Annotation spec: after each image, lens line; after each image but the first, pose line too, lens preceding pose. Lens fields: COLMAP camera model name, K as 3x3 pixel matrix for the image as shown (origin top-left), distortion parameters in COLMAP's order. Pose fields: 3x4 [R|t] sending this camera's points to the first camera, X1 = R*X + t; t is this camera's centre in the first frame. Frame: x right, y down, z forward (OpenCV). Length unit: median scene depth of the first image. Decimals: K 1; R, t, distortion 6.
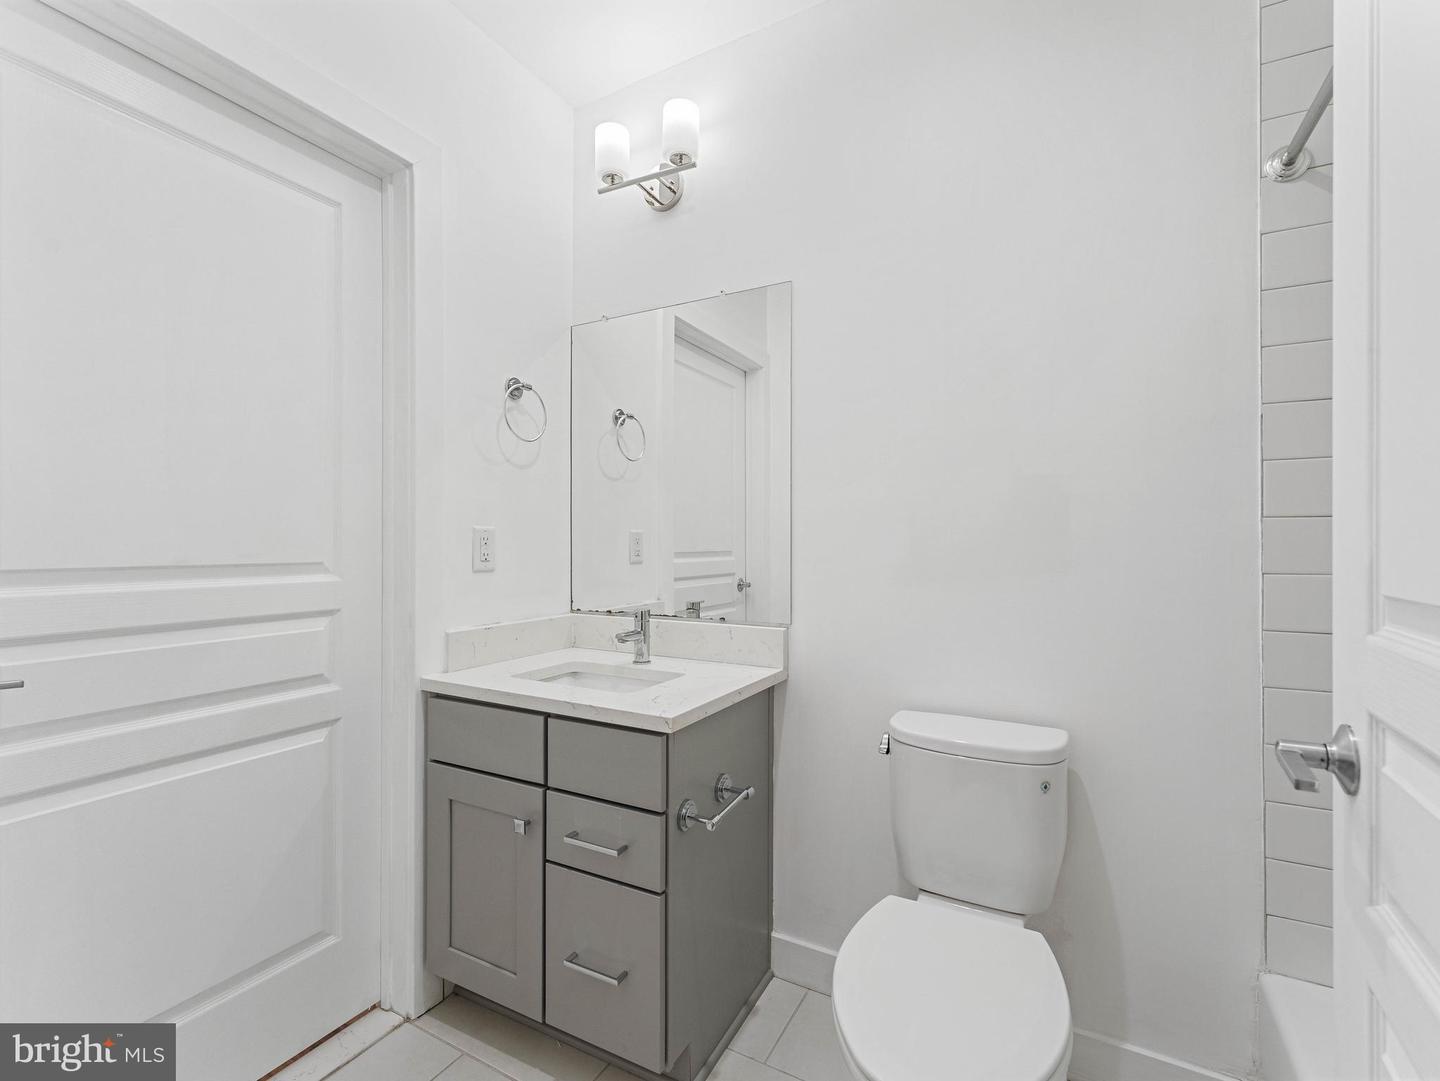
lens RADIAL K [[648.6, 0, 720.0], [0, 648.6, 540.5], [0, 0, 1]] dist [-0.001152, -0.000158]
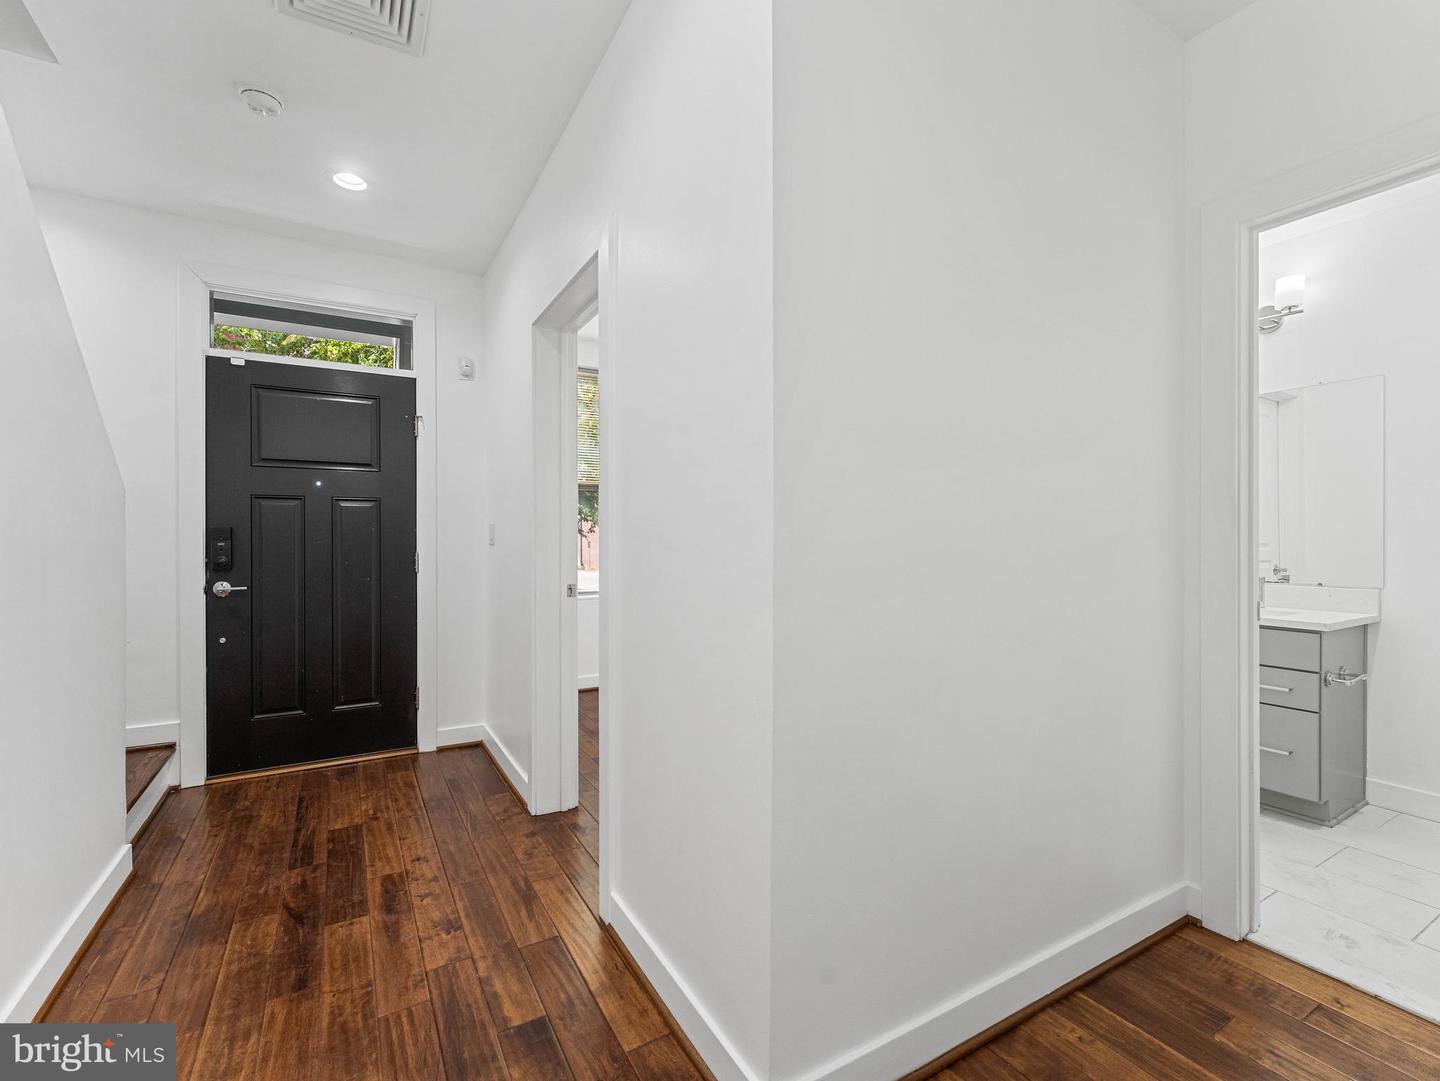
lens RADIAL K [[648.6, 0, 720.0], [0, 648.6, 540.5], [0, 0, 1]] dist [-0.001152, -0.000158]
pose [[0.858979, -0.000353, -0.512011, -0.518748], [0.001897, 0.999995, 0.002493, 0.004464], [0.512007, -0.003112, 0.858975, -1.317277]]
